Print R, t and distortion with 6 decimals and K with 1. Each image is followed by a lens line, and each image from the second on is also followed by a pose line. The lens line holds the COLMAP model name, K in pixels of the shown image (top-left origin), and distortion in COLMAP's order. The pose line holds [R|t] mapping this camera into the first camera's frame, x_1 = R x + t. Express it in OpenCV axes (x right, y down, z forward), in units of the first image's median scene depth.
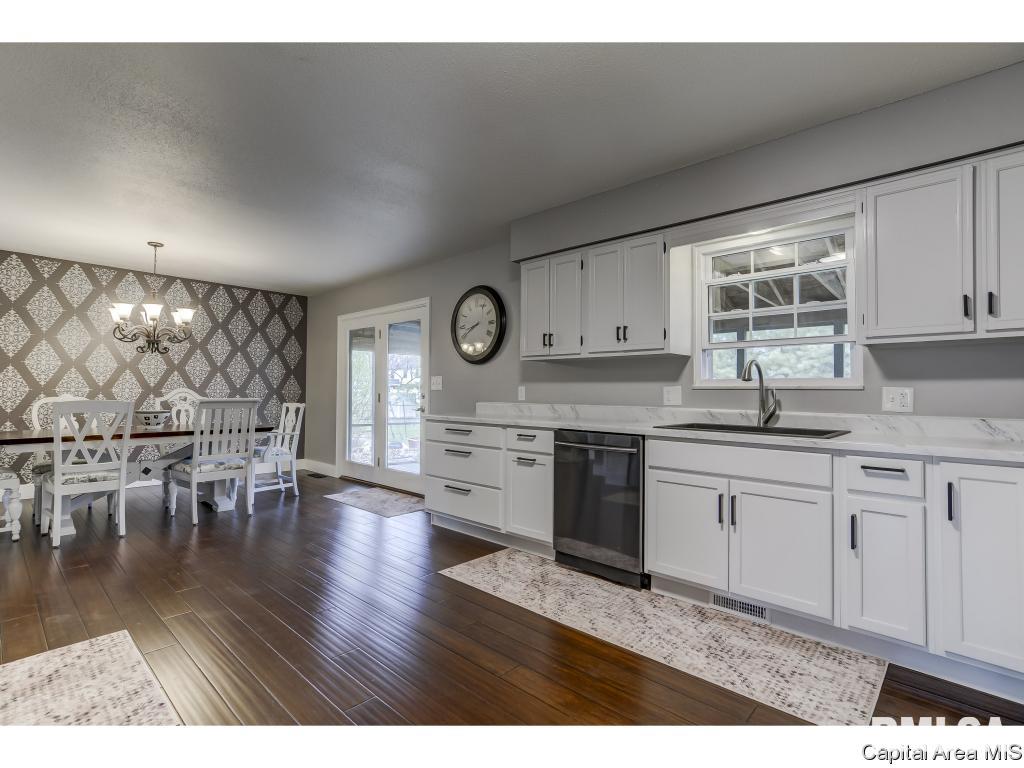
lens RADIAL K [[546.3, 0, 551.4], [0, 546.3, 381.3], [0, 0, 1]] dist [0.001050, 0.001586]
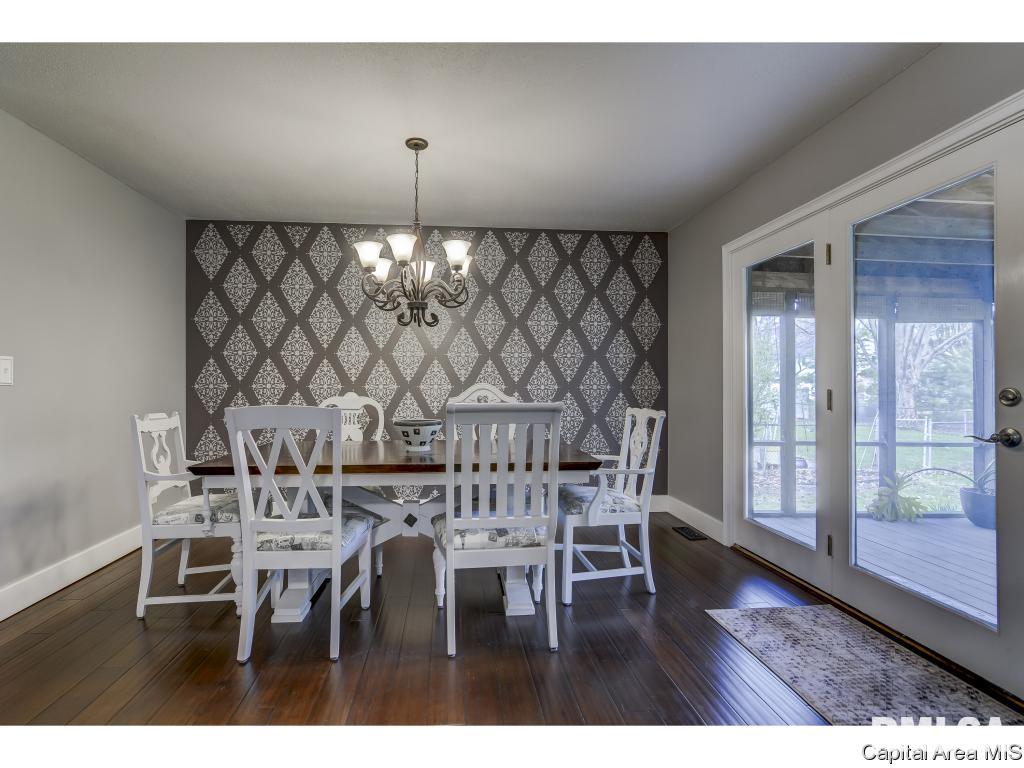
lens RADIAL K [[497.6, 0, 476.7], [0, 497.6, 386.5], [0, 0, 1]] dist [-0.012162, -0.000054]
pose [[0.699734, -0.009157, -0.714345, -0.339211], [0.021373, 0.999739, 0.008121, 0.015688], [0.714084, -0.020950, 0.699747, 0.768973]]
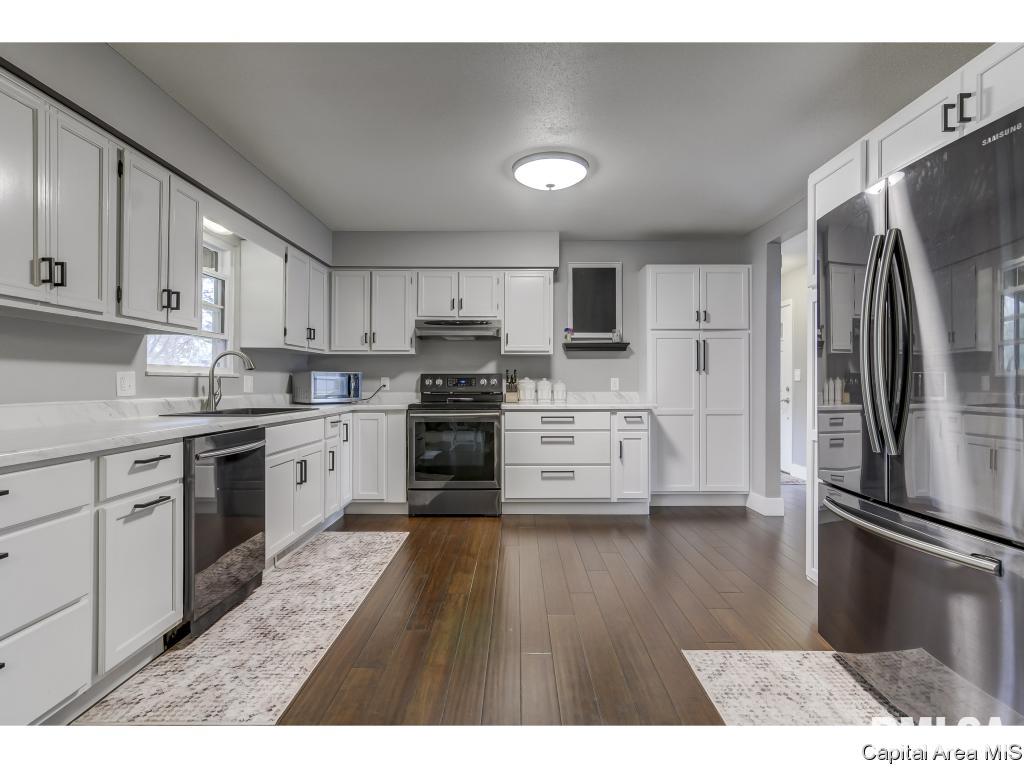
lens RADIAL K [[483.5, 0, 512.0], [0, 483.5, 384.0], [0, 0, 1]] dist [0.000139, 0.000629]
pose [[-0.649364, -0.011475, 0.760391, -0.614697], [-0.022118, 0.999748, -0.003802, 0.016957], [-0.760156, -0.019287, -0.649455, 0.987529]]
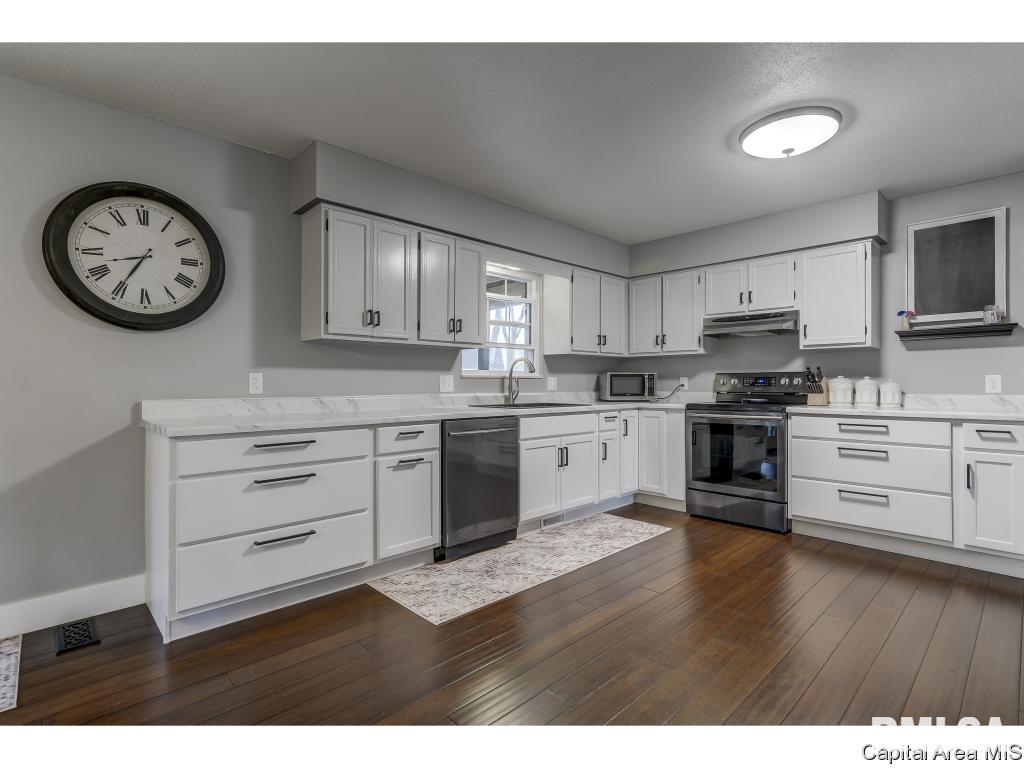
lens RADIAL K [[480.8, 0, 549.0], [0, 480.8, 384.4], [0, 0, 1]] dist [-0.002471, 0.000148]
pose [[0.034191, -0.013297, 0.999327, -0.739943], [-0.018576, 0.999730, 0.013937, 0.010015], [-0.999243, -0.019040, 0.033935, 0.723561]]
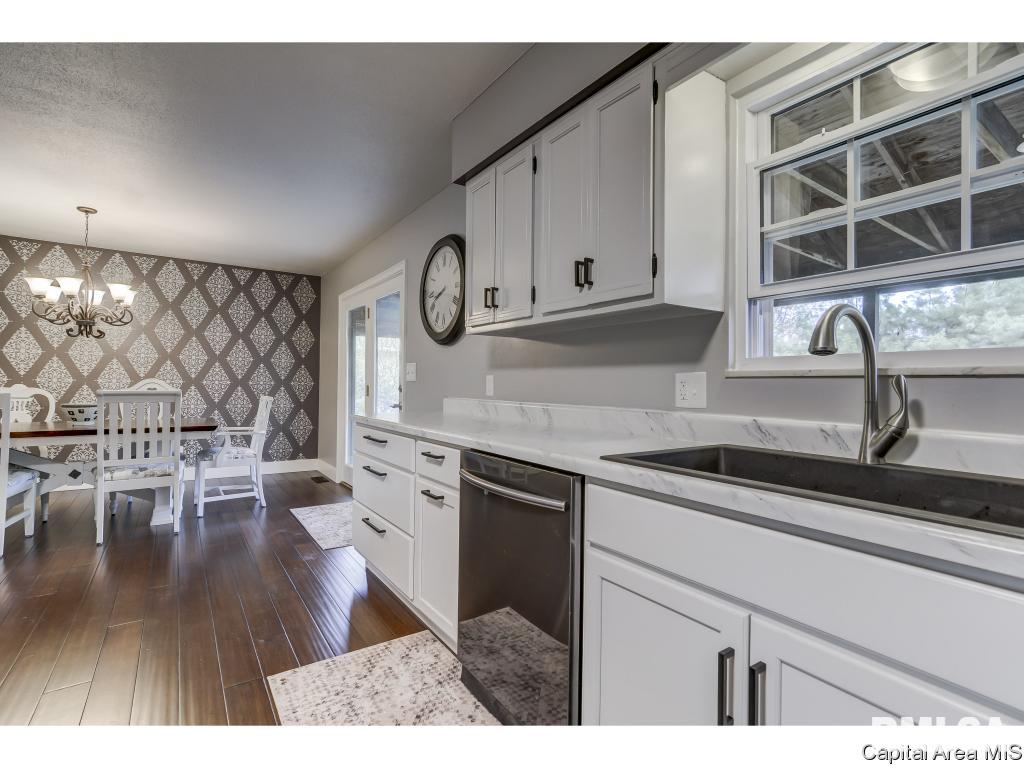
lens RADIAL K [[525.6, 0, 537.5], [0, 525.6, 379.9], [0, 0, 1]] dist [-0.003785, 0.007410]
pose [[0.964993, 0.000762, -0.262274, 0.203683], [0.001225, 0.999972, 0.007412, 0.012514], [0.262273, -0.007474, 0.964965, 0.450619]]
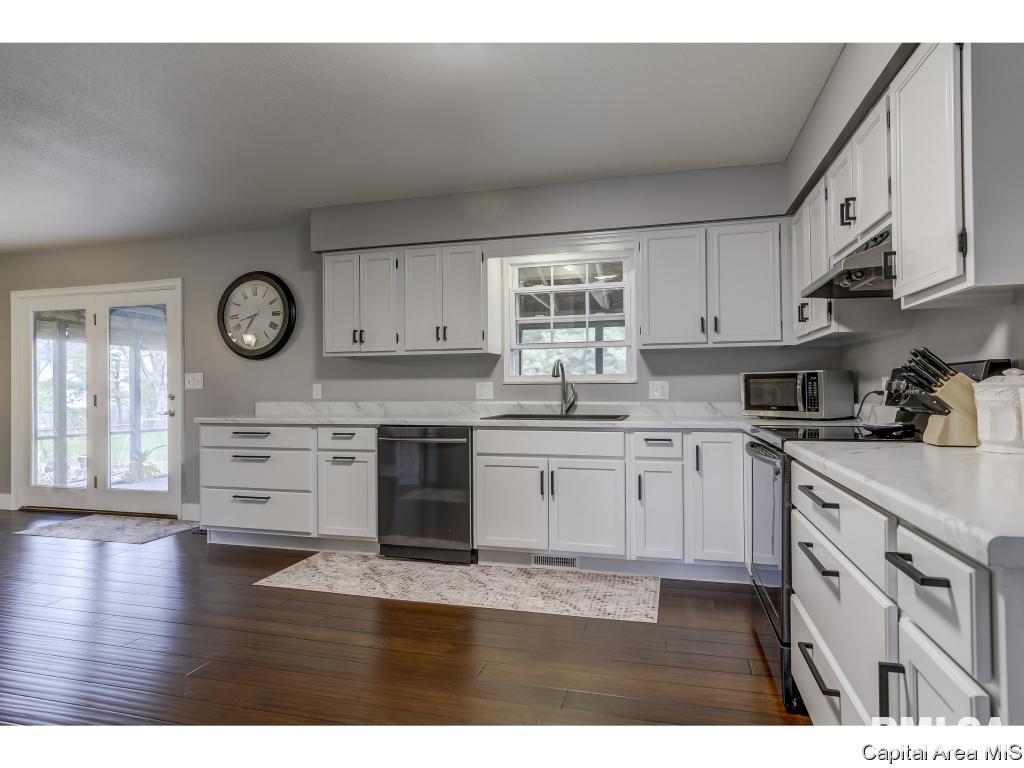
lens RADIAL K [[598.0, 0, 593.4], [0, 598.0, 382.4], [0, 0, 1]] dist [-0.005047, 0.000865]
pose [[0.864356, -0.010924, 0.502761, -0.186861], [0.005240, 0.999905, 0.012718, -0.004261], [-0.502853, -0.008358, 0.864332, -0.146476]]
